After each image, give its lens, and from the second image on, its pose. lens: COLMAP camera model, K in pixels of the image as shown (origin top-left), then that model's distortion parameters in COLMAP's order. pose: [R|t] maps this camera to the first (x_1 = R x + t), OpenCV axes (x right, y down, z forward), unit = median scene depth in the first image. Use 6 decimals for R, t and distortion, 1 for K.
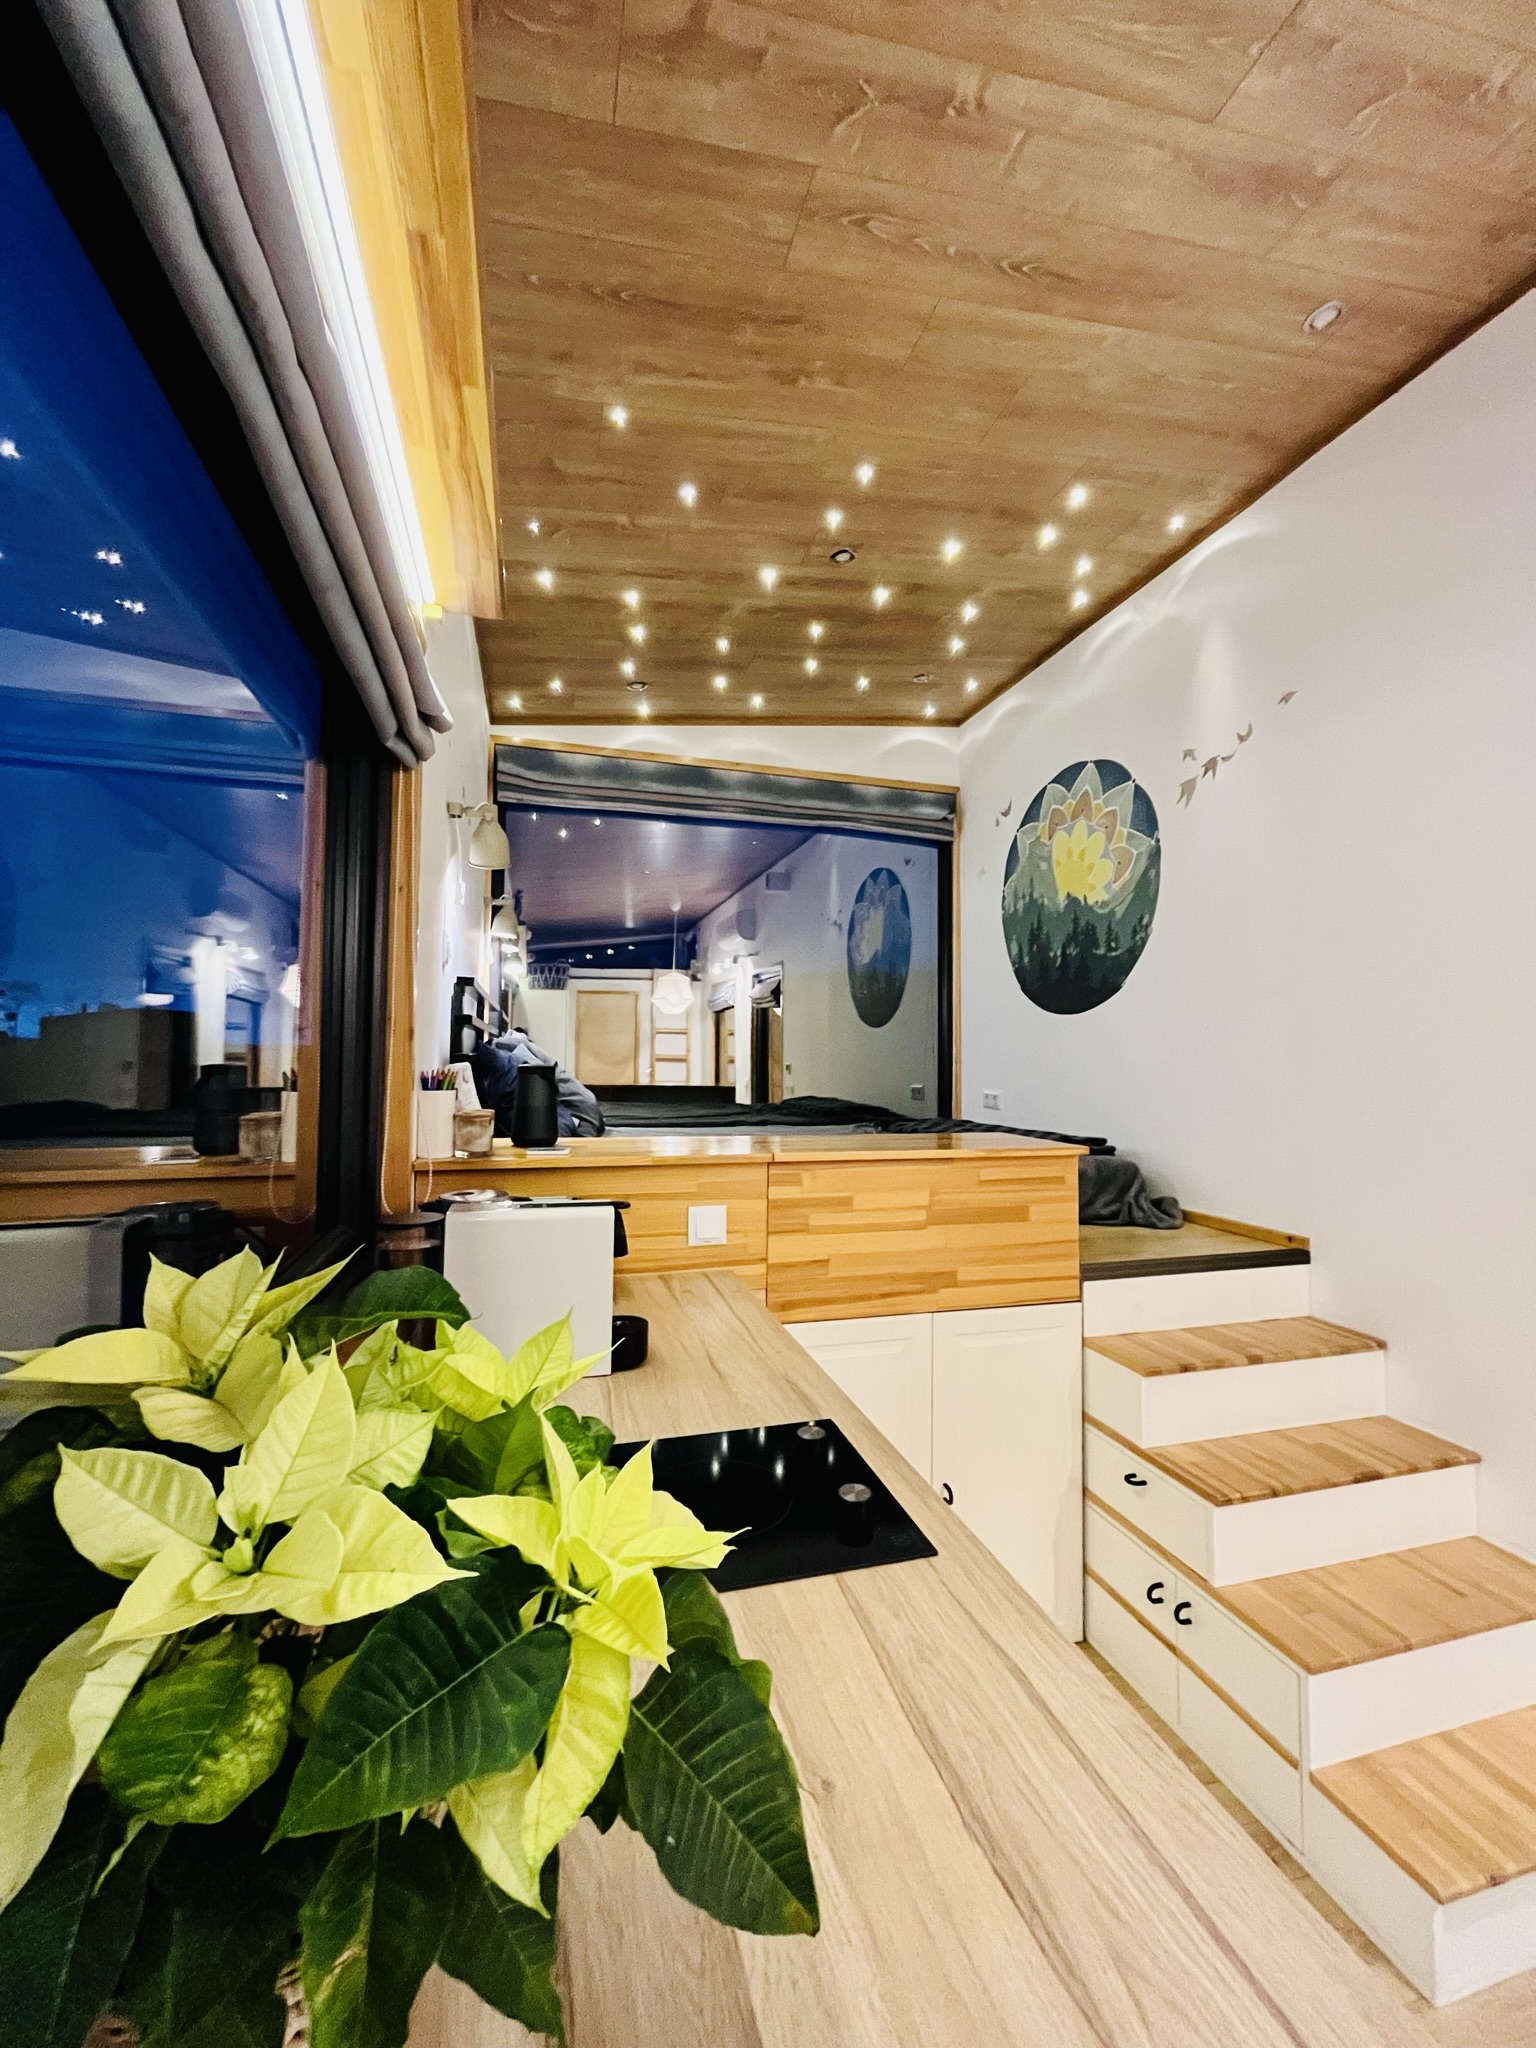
lens RADIAL K [[833.2, 0, 776.3], [0, 833.2, 1017.7], [0, 0, 1]] dist [-0.003448, 0.000243]
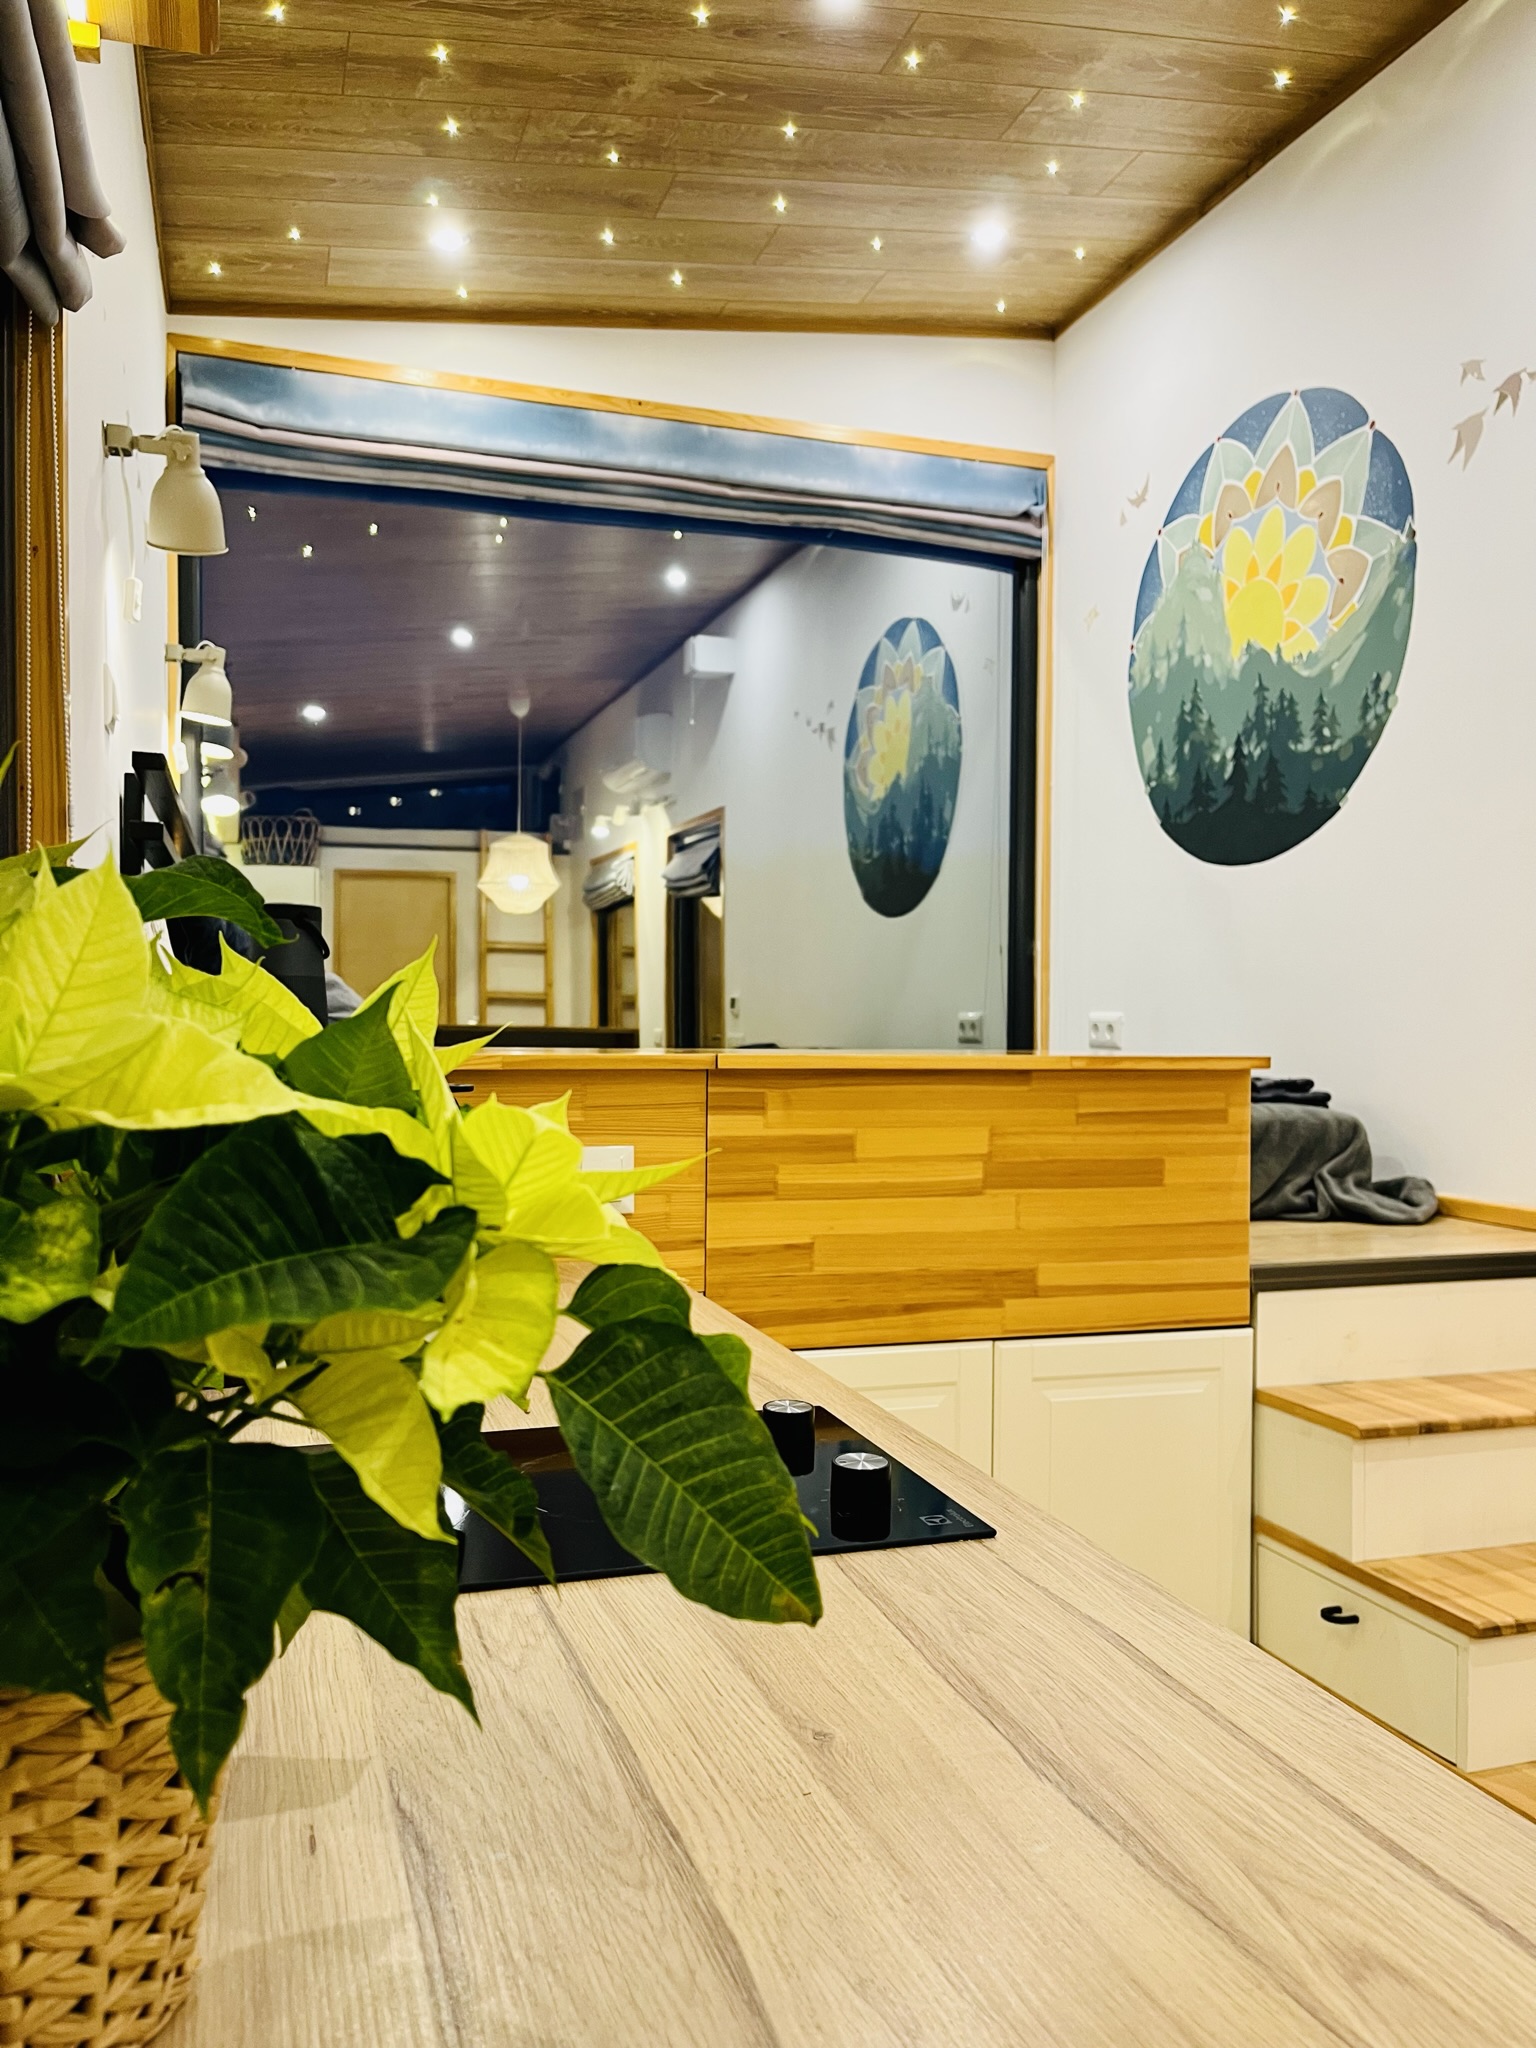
lens RADIAL K [[1559.9, 0, 763.4], [0, 1559.9, 1037.2], [0, 0, 1]] dist [0.040914, -0.039752]
pose [[0.999397, -0.001903, 0.034677, -0.005253], [-0.000128, 0.998289, 0.058470, 0.059486], [-0.034729, -0.058439, 0.997687, -0.039455]]
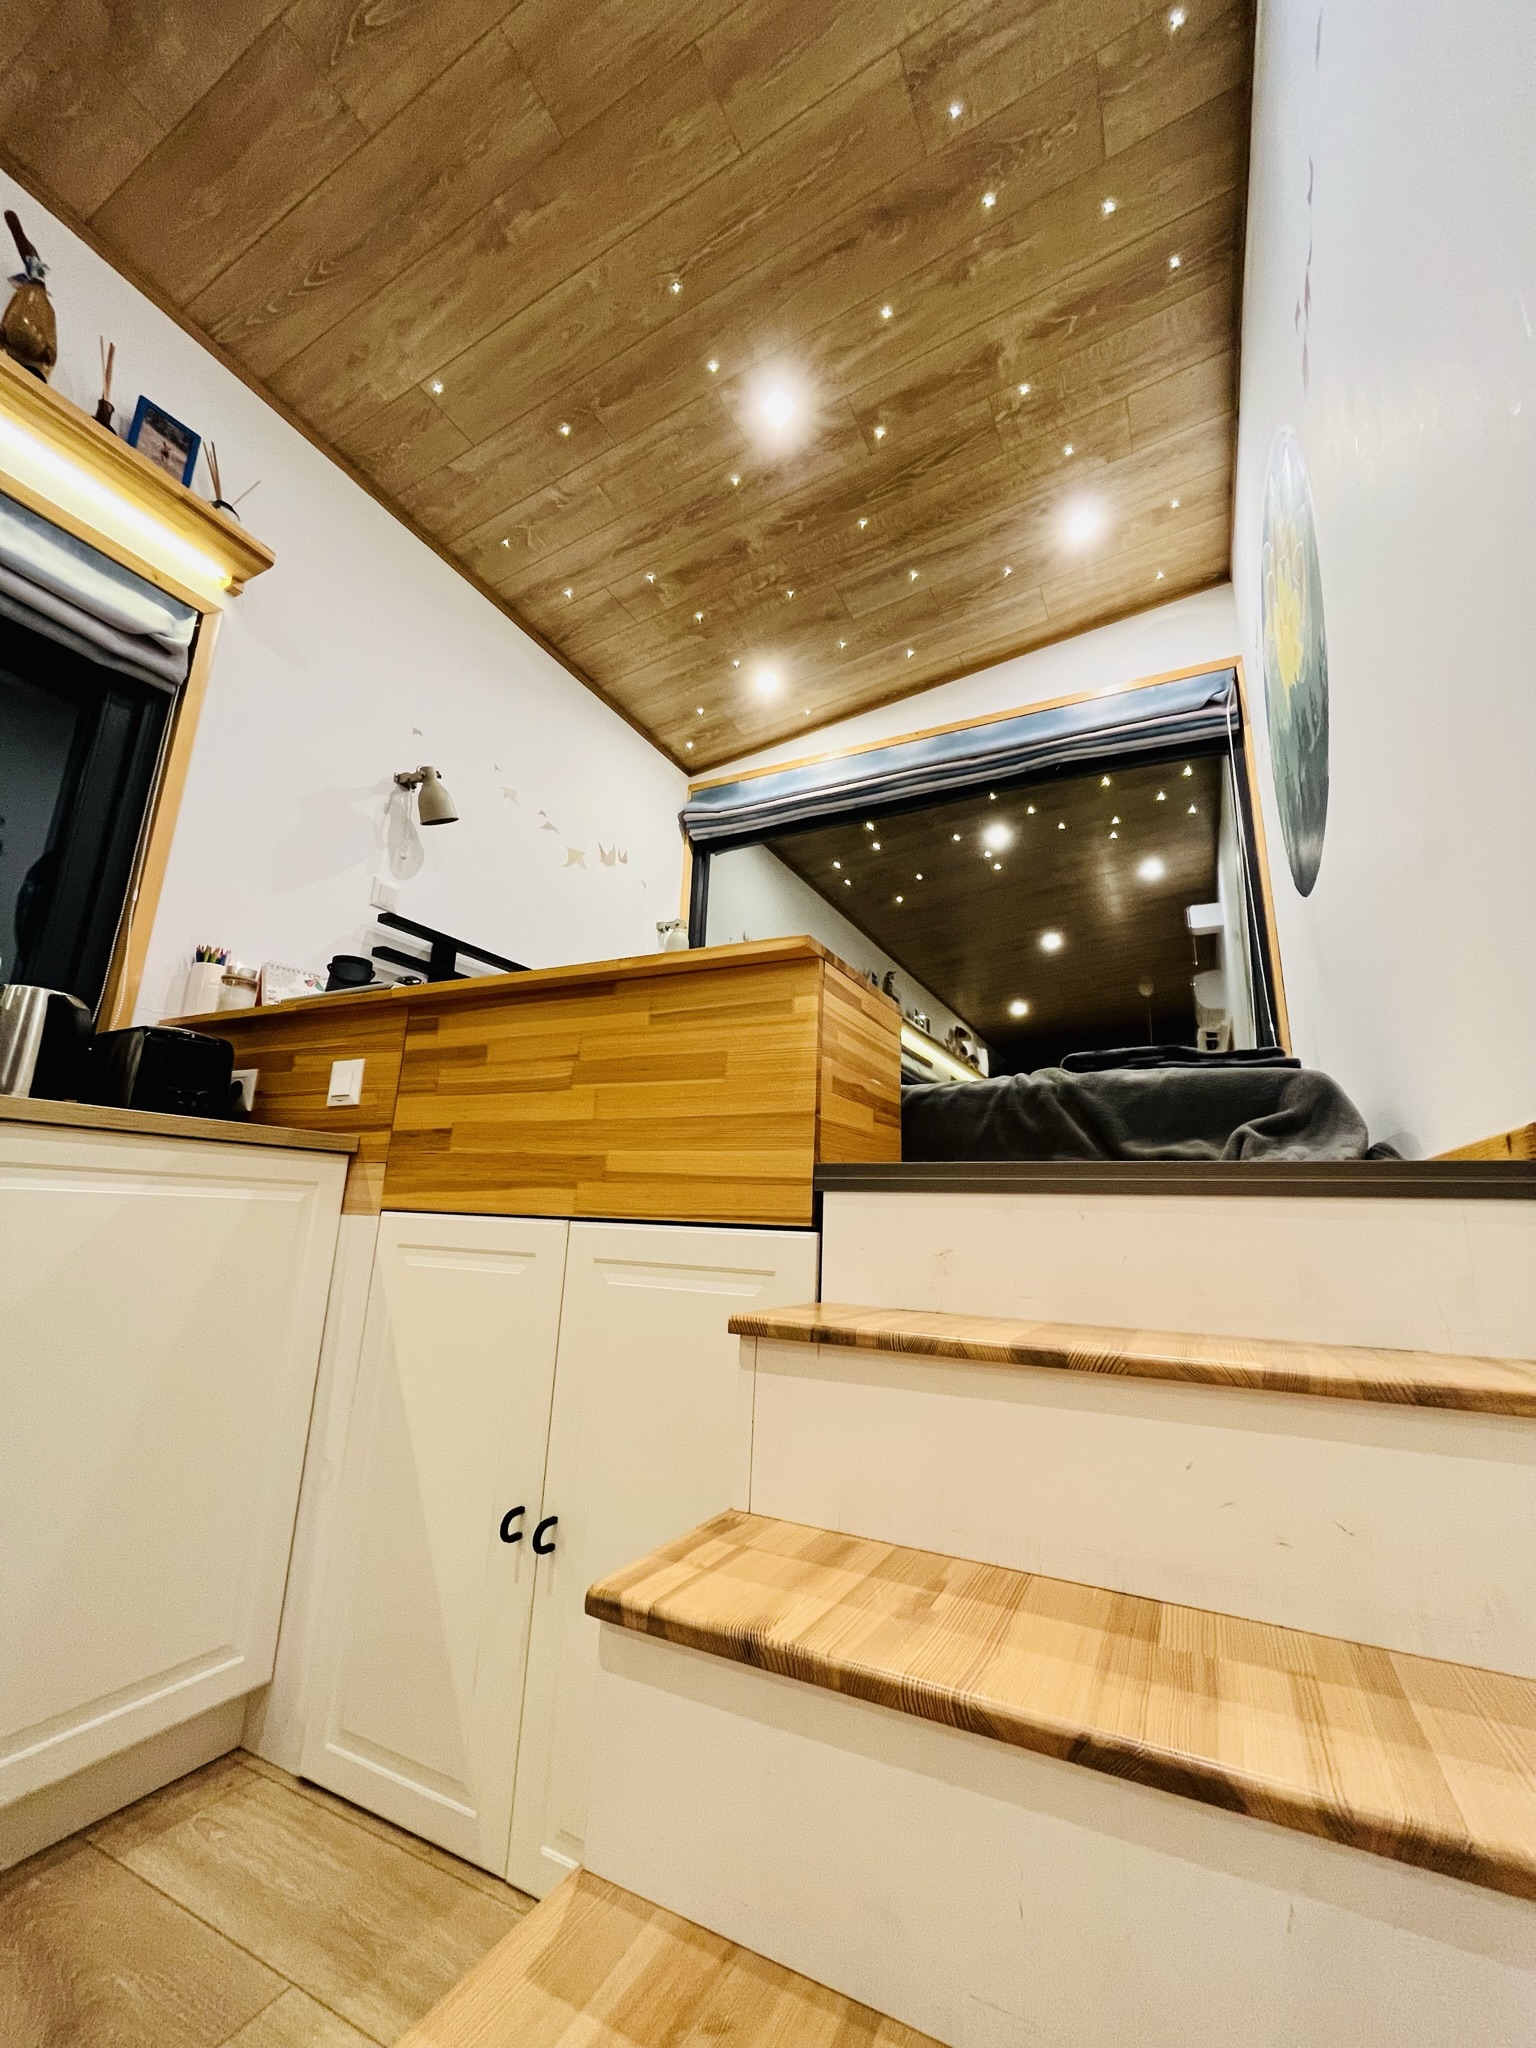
lens RADIAL K [[833.2, 0, 773.0], [0, 833.2, 1016.4], [0, 0, 1]] dist [-0.003448, 0.000243]
pose [[0.732096, -0.149418, -0.664612, 0.534848], [0.005289, 0.976865, -0.213793, 0.242853], [0.681181, 0.153002, 0.715949, 0.449270]]
